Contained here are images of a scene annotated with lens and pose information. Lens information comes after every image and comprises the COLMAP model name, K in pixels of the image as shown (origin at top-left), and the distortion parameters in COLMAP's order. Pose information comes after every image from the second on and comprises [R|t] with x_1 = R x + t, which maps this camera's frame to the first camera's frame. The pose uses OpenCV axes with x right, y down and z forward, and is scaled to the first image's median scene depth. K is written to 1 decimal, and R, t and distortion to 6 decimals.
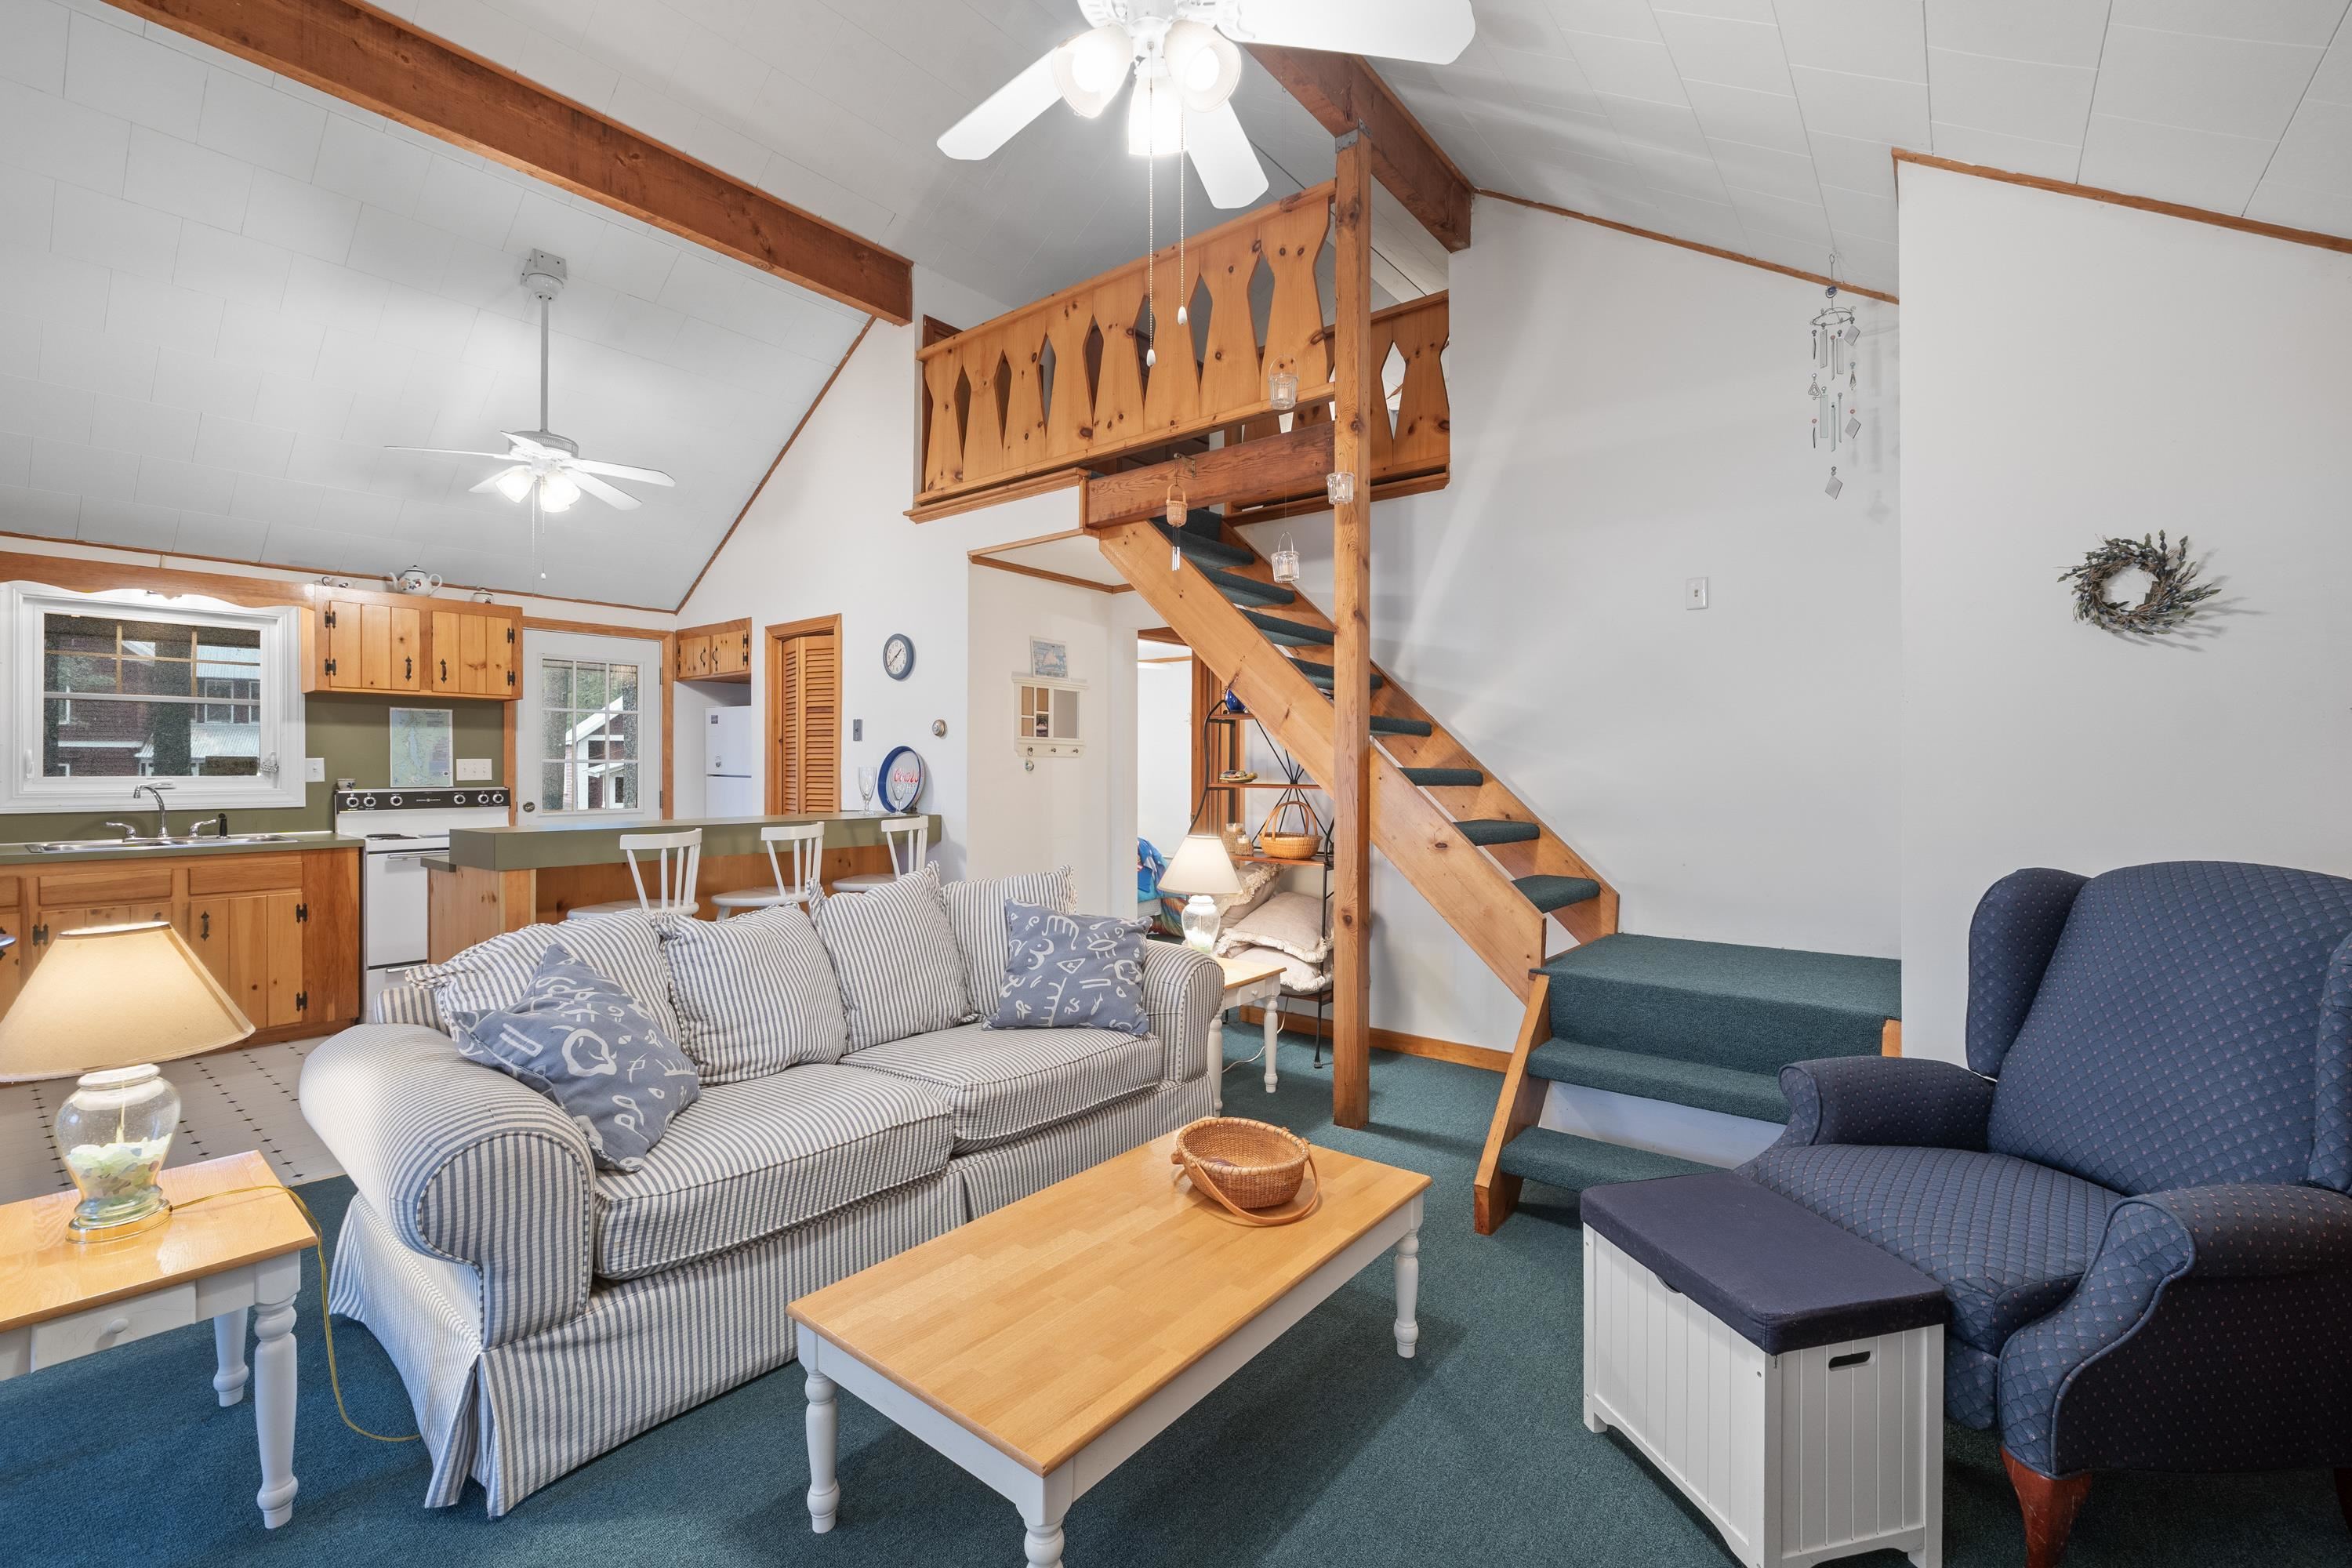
lens RADIAL K [[985.4, 0, 1166.2], [0, 985.4, 780.7], [0, 0, 1]] dist [-0.012148, -0.000299]
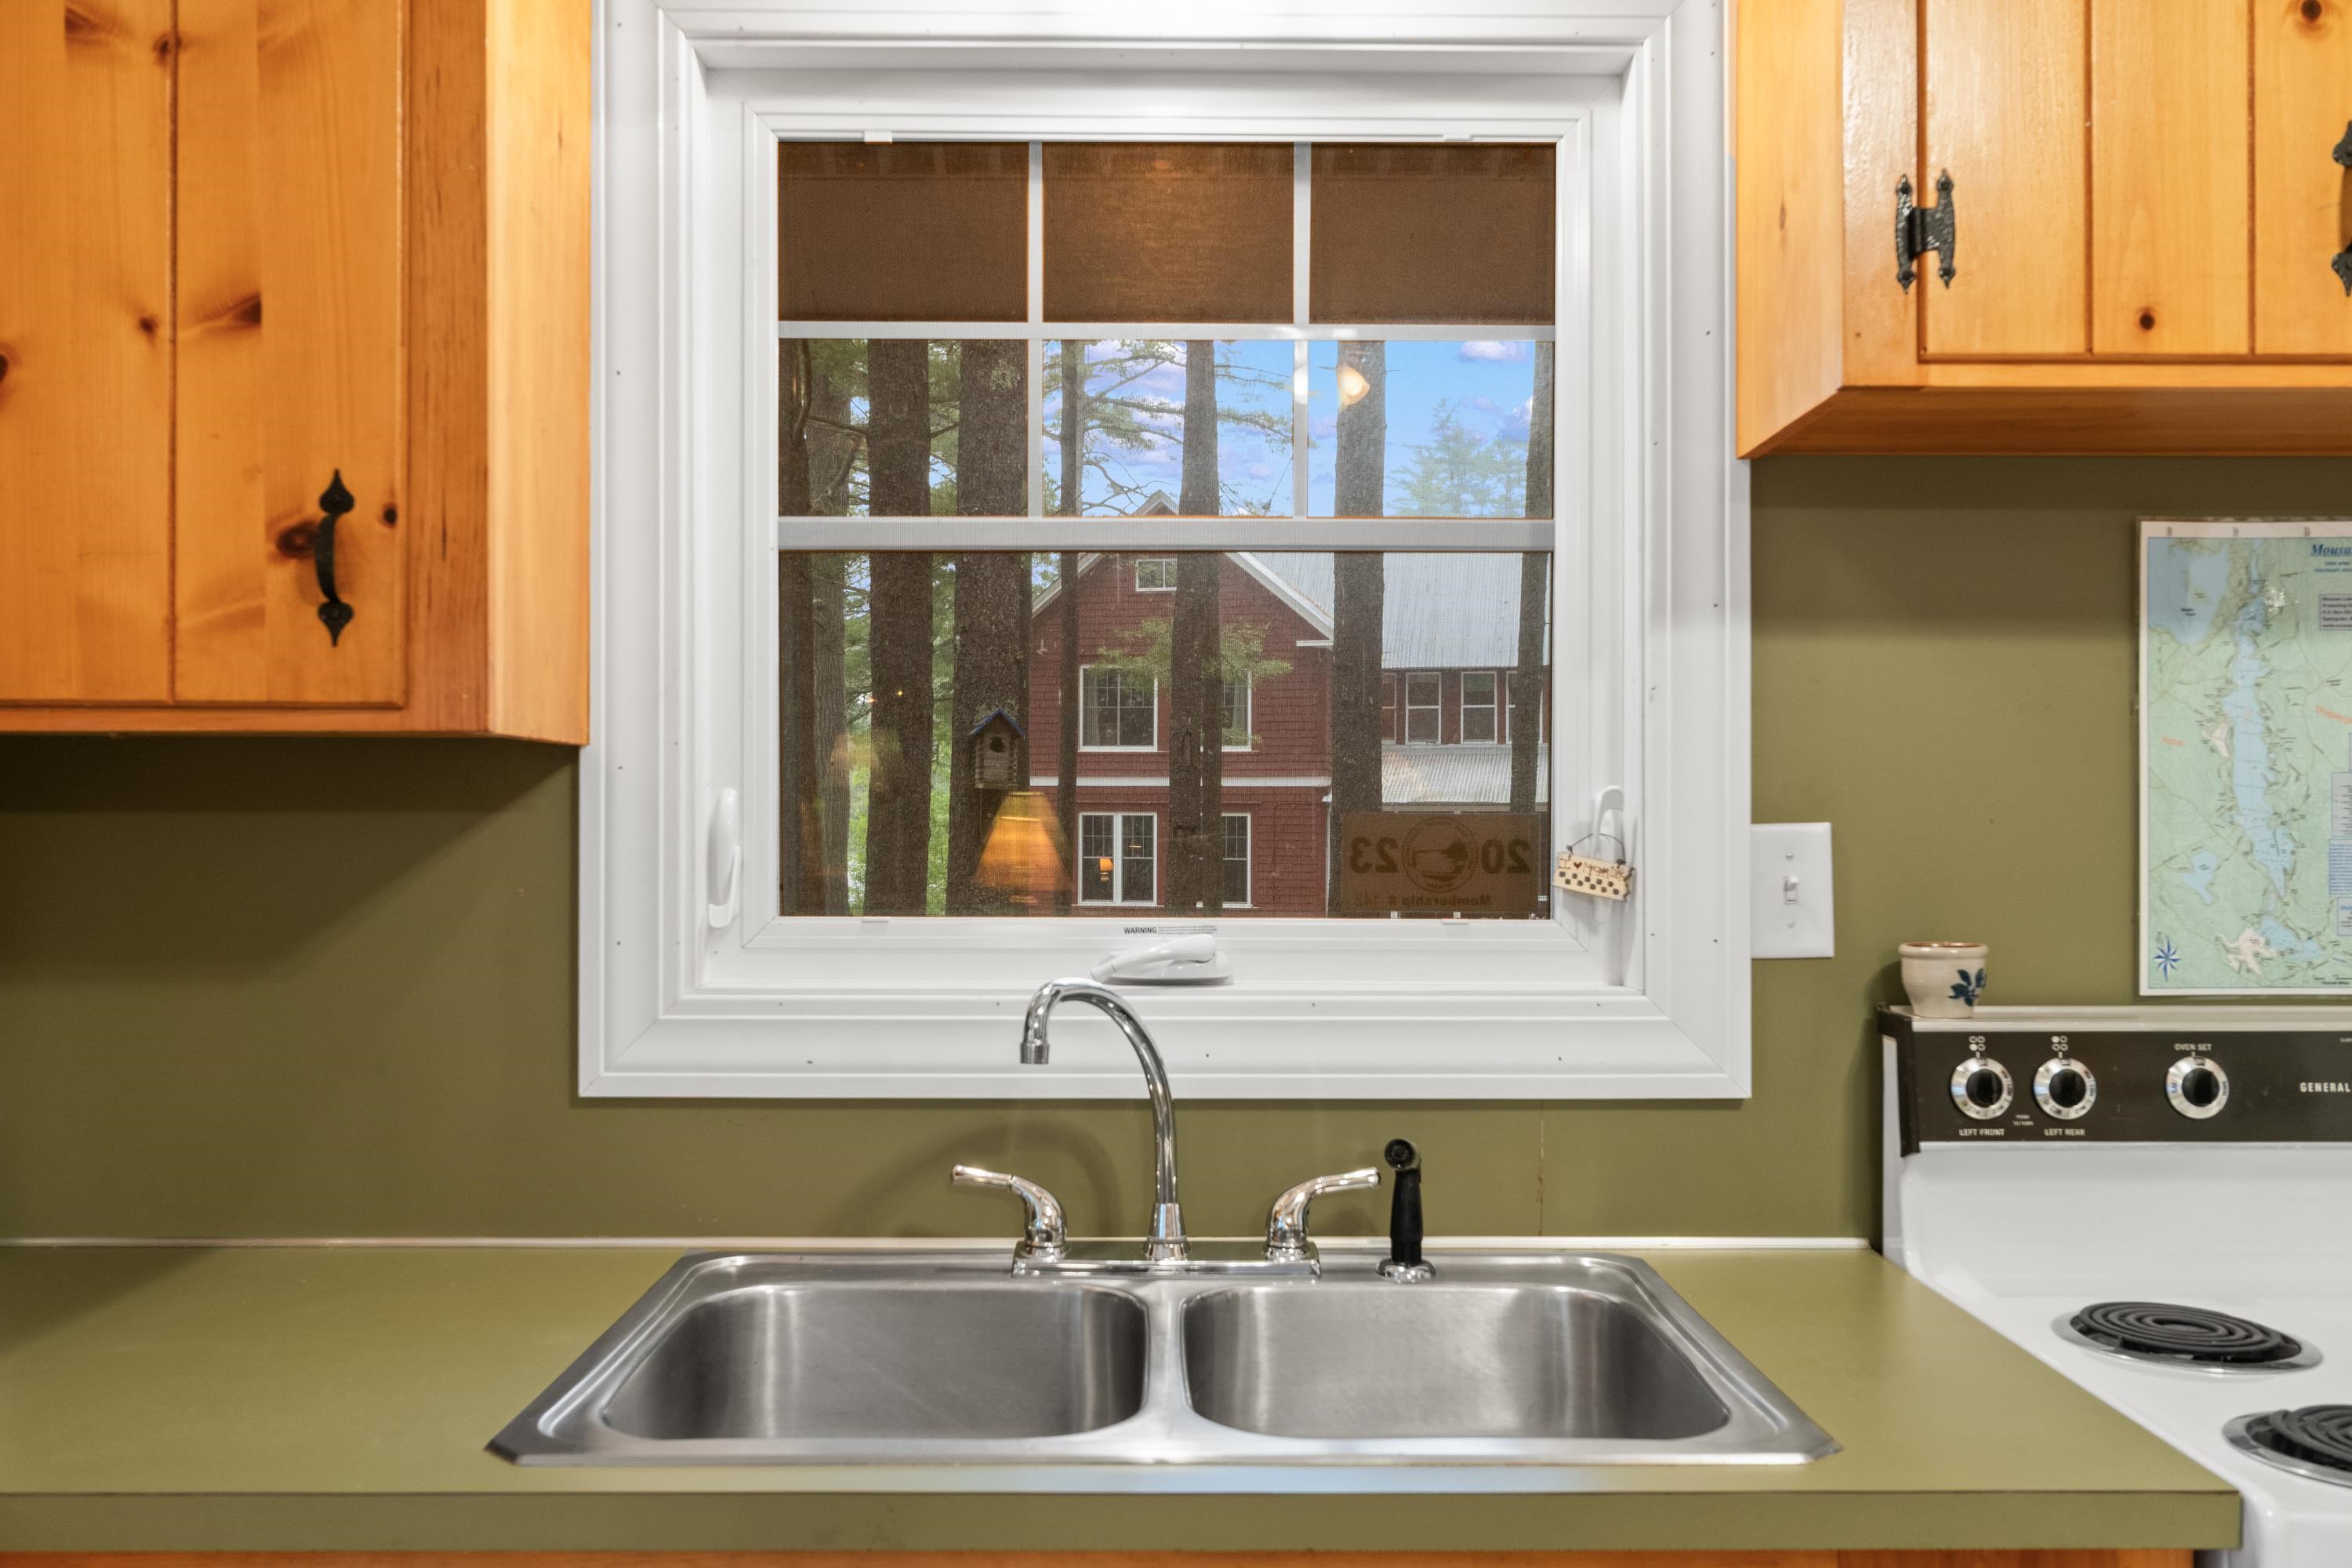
lens RADIAL K [[2041.3, 0, 1169.1], [0, 2041.3, 791.9], [0, 0, 1]] dist [0.017399, 0.000133]
pose [[0.624896, -0.010038, -0.780643, -0.658835], [-0.010282, 0.999725, -0.021086, -0.020328], [0.780640, 0.021203, 0.624621, 0.686329]]
